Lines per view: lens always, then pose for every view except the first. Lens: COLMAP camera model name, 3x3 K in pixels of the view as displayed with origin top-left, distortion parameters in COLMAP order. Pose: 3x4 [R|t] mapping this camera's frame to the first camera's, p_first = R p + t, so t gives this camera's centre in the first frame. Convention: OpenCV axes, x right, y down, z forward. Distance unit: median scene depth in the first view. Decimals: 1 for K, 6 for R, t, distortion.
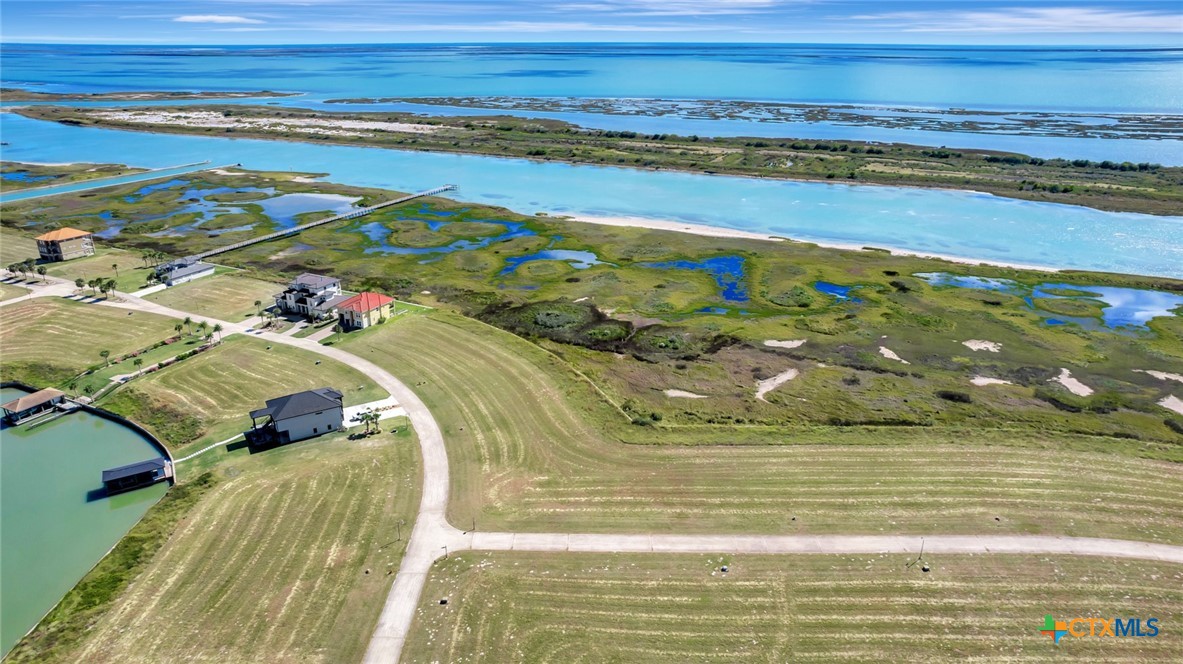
lens RADIAL K [[755.5, 0, 593.9], [0, 755.5, 332.1], [0, 0, 1]] dist [-0.077664, 0.071807]
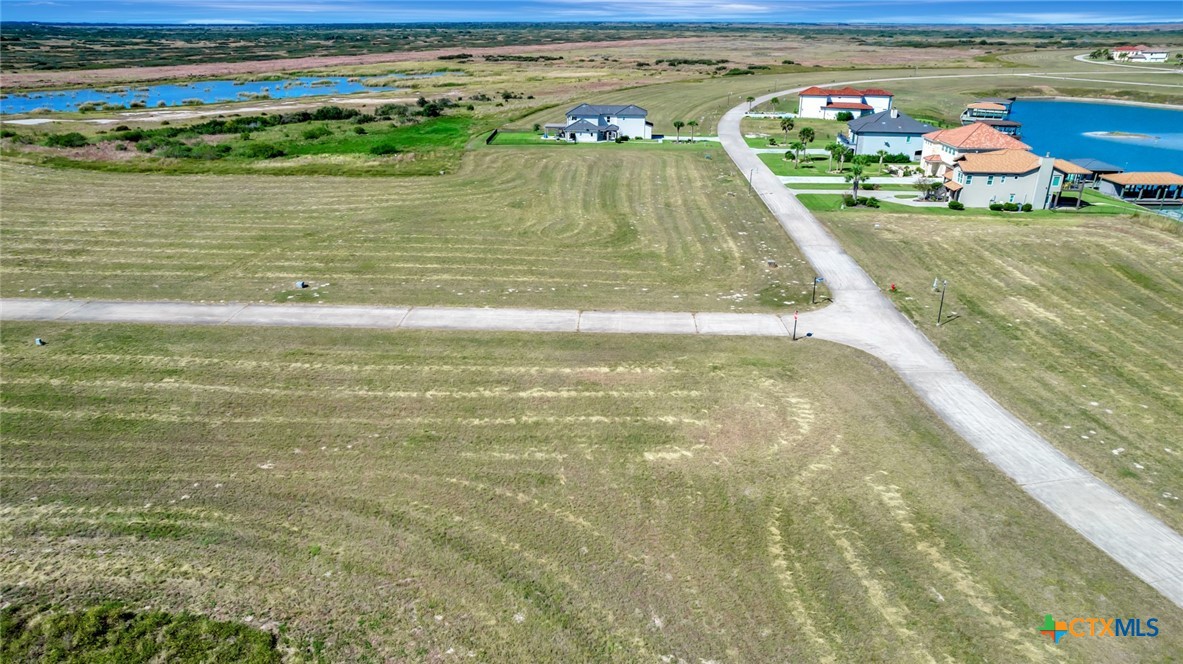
lens RADIAL K [[755.5, 0, 593.9], [0, 755.5, 332.1], [0, 0, 1]] dist [-0.077664, 0.071807]
pose [[-0.999534, -0.020766, 0.022385, -0.034833], [0.000507, 0.721743, 0.692161, -0.029126], [-0.030530, 0.691850, -0.721396, 0.862337]]
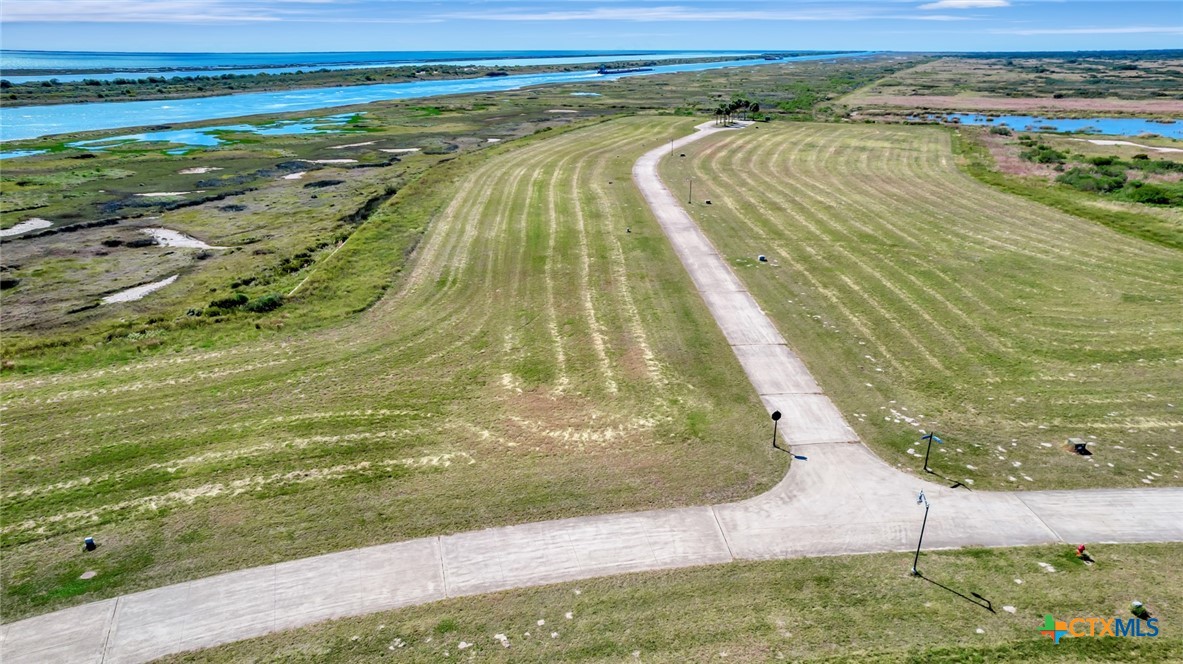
lens RADIAL K [[755.5, 0, 593.9], [0, 755.5, 332.1], [0, 0, 1]] dist [-0.077664, 0.071807]
pose [[-0.058532, -0.358296, 0.931771, -0.302316], [0.358454, 0.863583, 0.354593, 0.041088], [-0.931711, 0.354752, 0.077886, 0.676172]]
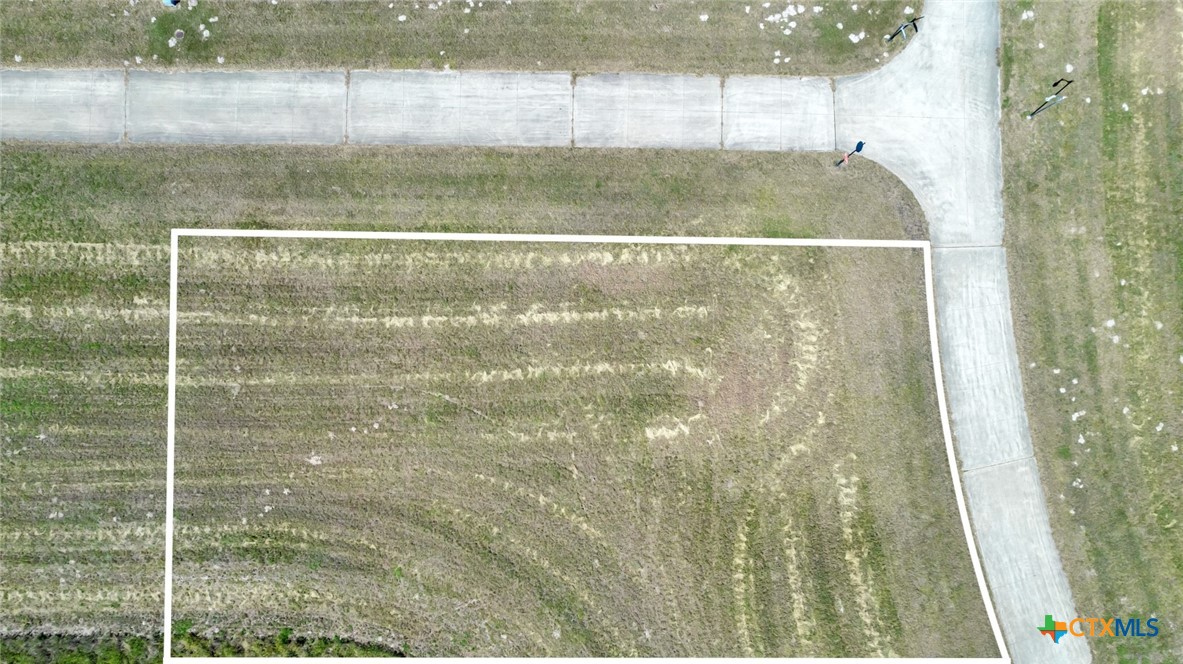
lens RADIAL K [[755.5, 0, 593.9], [0, 755.5, 332.1], [0, 0, 1]] dist [-0.077664, 0.071807]
pose [[-0.999996, -0.002373, 0.001533, -0.029117], [0.002268, -0.350993, 0.936375, -0.066292], [-0.001684, 0.936375, 0.350997, 0.621869]]
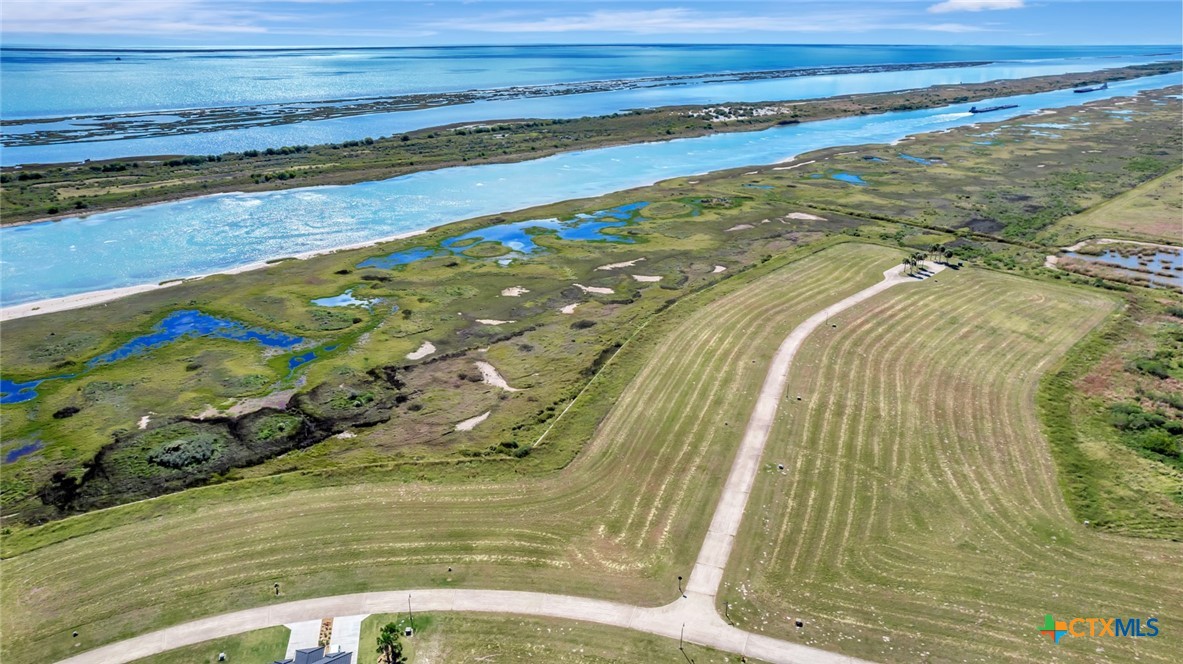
lens RADIAL K [[755.5, 0, 593.9], [0, 755.5, 332.1], [0, 0, 1]] dist [-0.077664, 0.071807]
pose [[0.337496, -0.343430, 0.876443, -0.572050], [0.343632, 0.911765, 0.224946, -0.166137], [-0.876364, 0.225256, 0.425730, 0.419063]]
